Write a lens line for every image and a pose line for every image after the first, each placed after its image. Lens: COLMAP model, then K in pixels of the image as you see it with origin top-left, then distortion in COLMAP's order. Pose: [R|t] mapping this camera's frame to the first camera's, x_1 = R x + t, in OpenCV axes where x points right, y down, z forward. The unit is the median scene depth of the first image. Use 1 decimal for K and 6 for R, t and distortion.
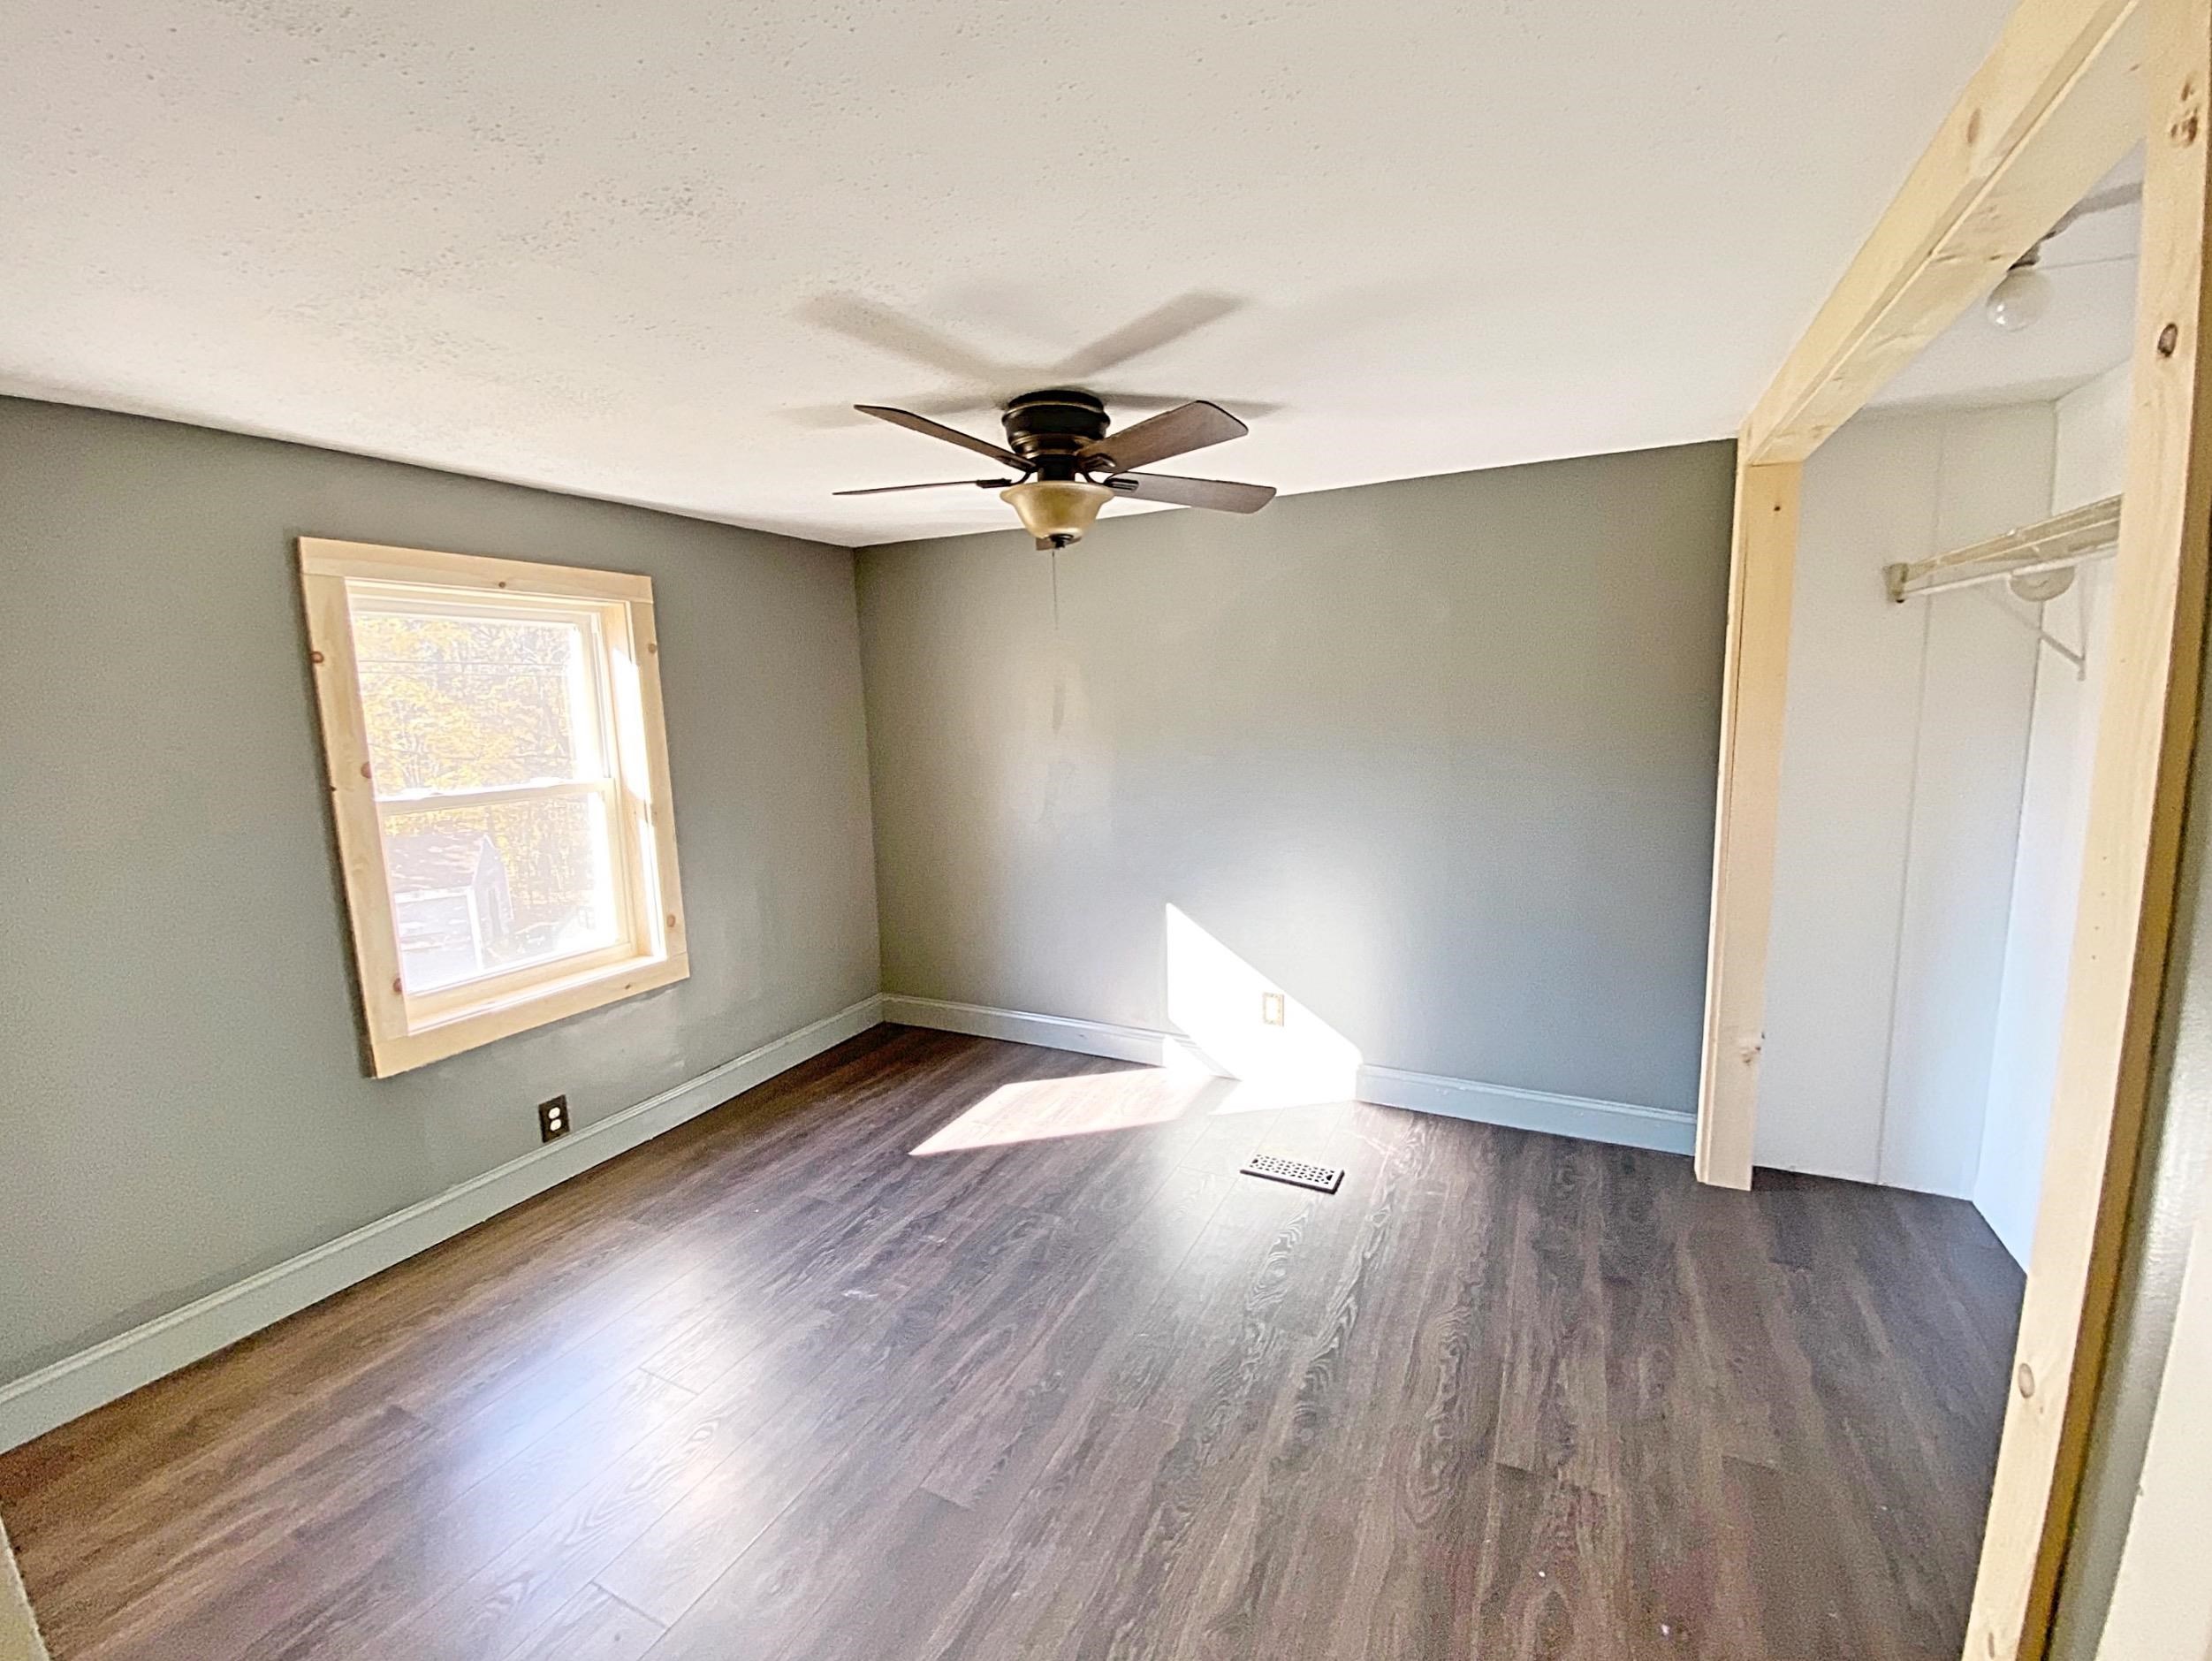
lens RADIAL K [[894.5, 0, 1104.4], [0, 894.5, 822.2], [0, 0, 1]] dist [0.022624, -0.020660]
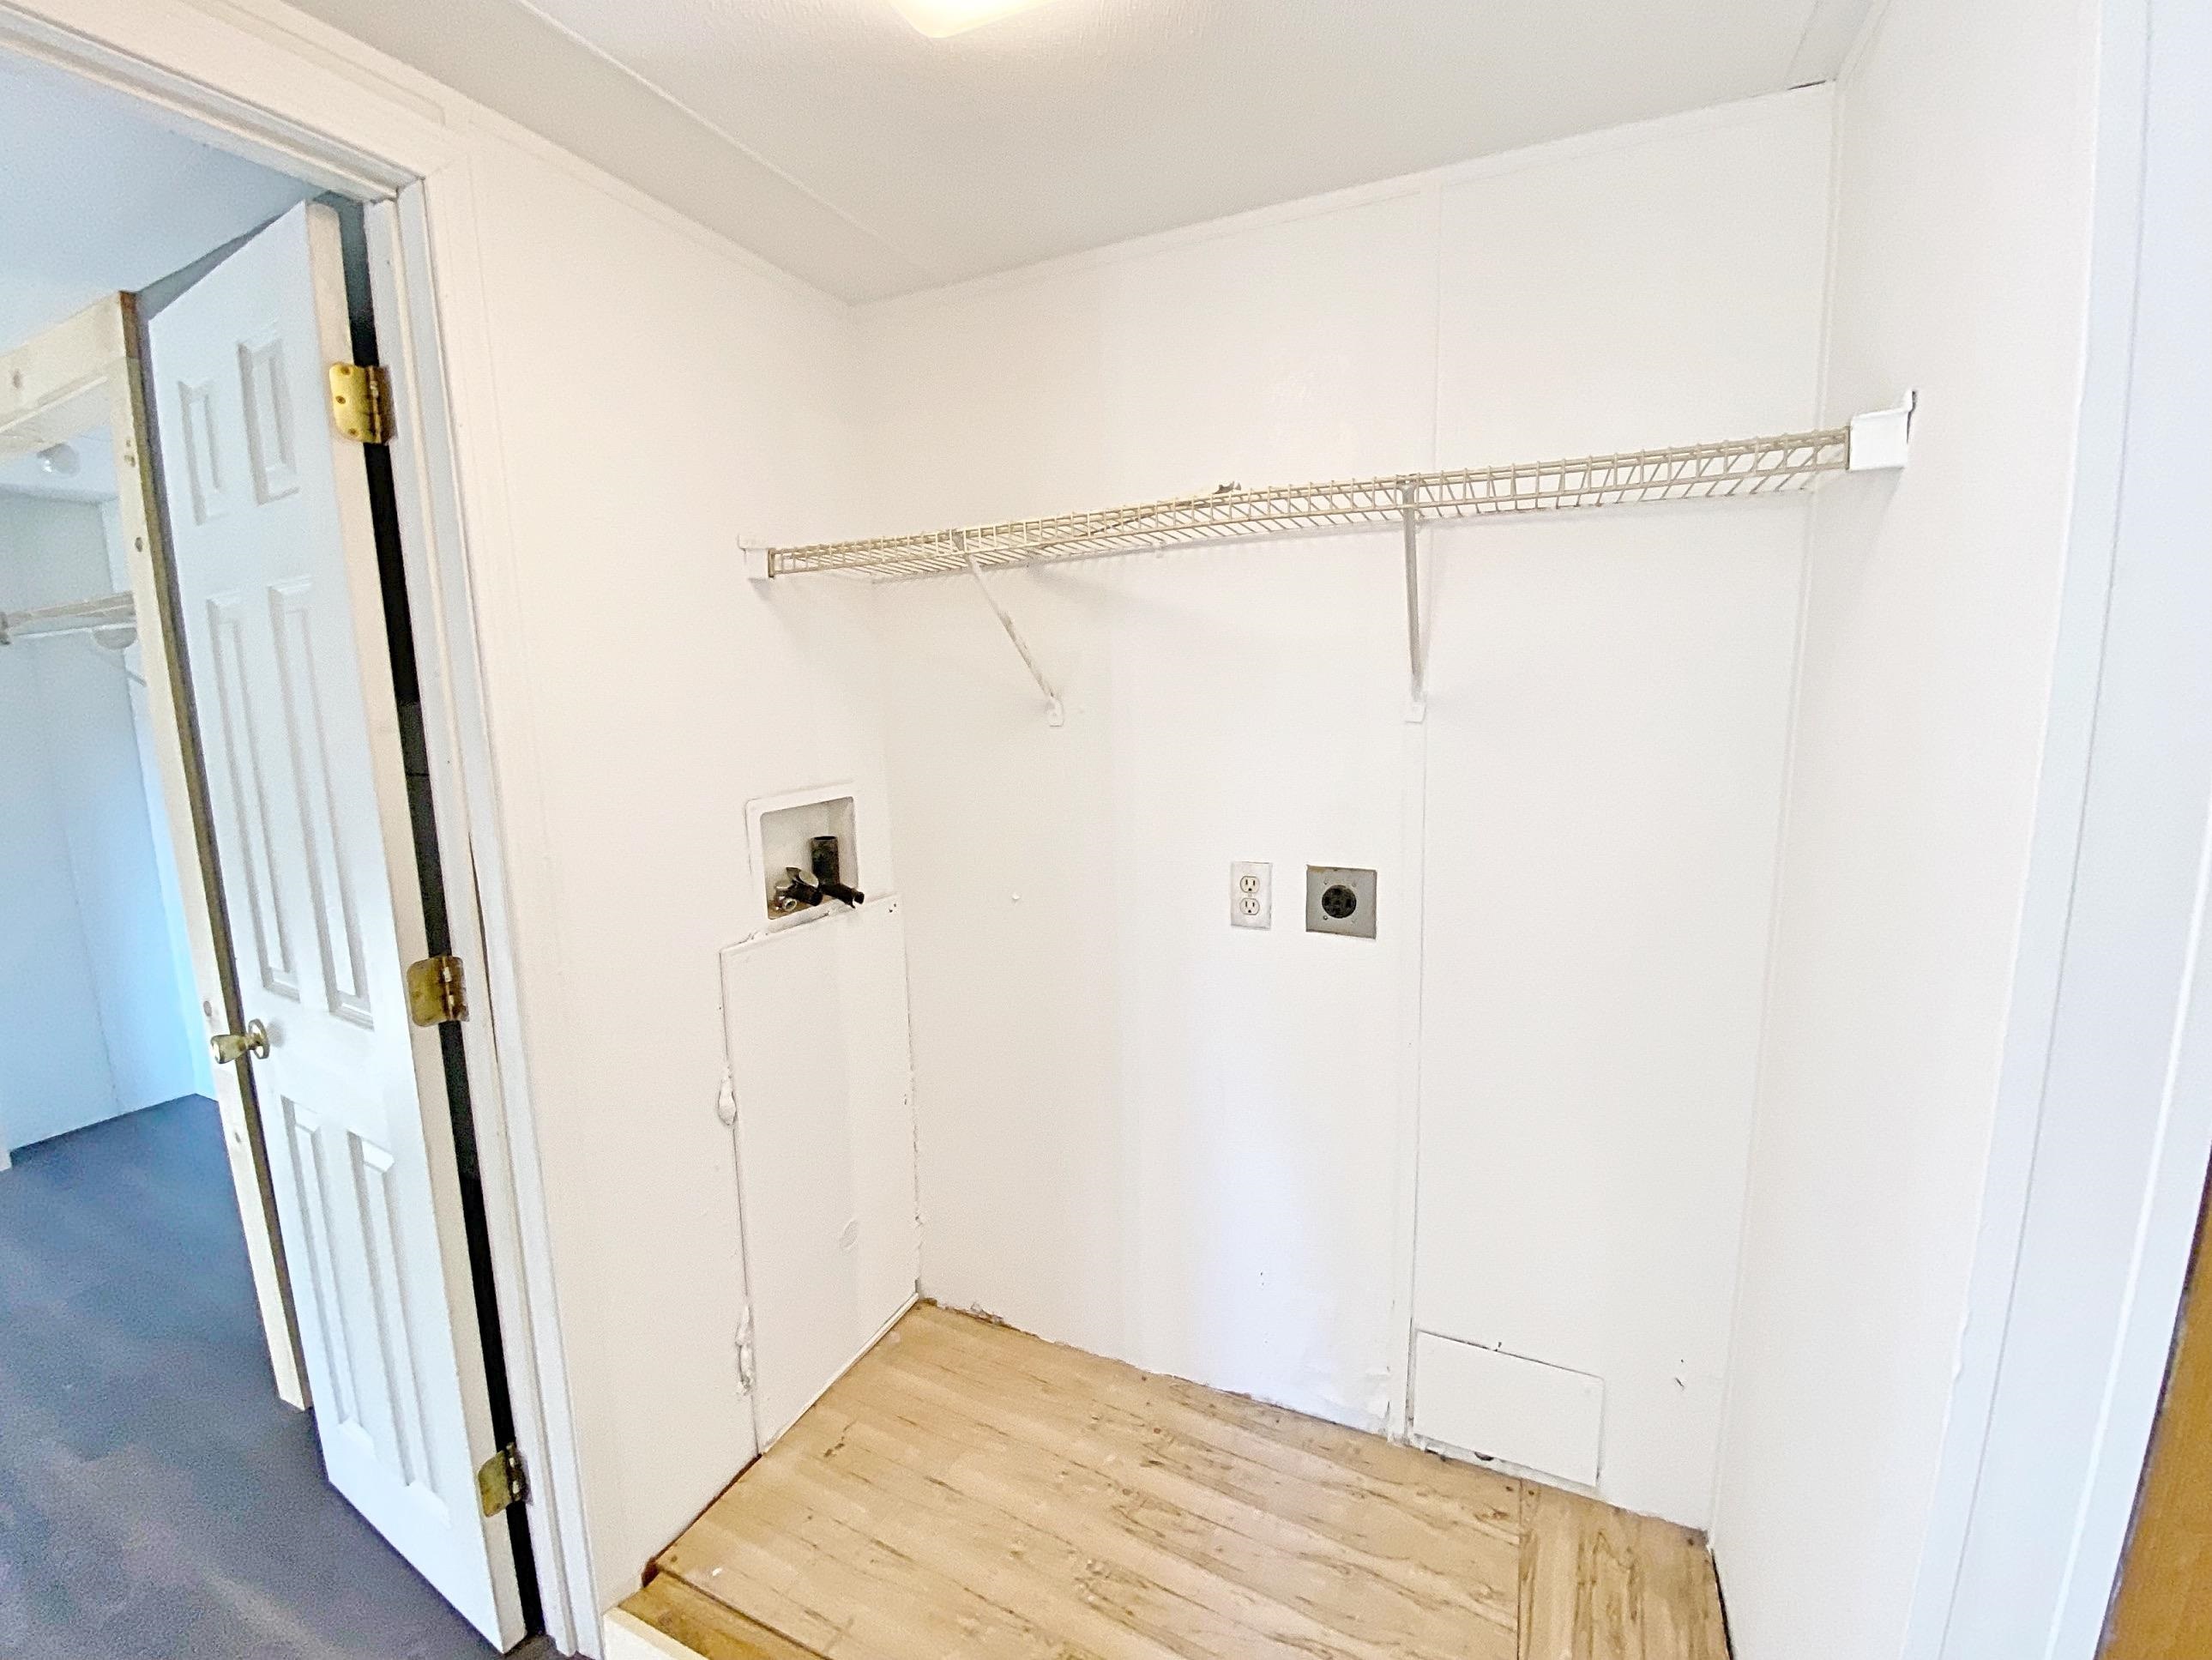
lens RADIAL K [[894.5, 0, 1104.4], [0, 894.5, 821.7], [0, 0, 1]] dist [0.022624, -0.020660]
pose [[-0.041676, -0.108946, 0.993174, -0.469249], [0.170244, 0.978727, 0.114505, 0.129187], [-0.984520, 0.173854, -0.022242, -0.478980]]
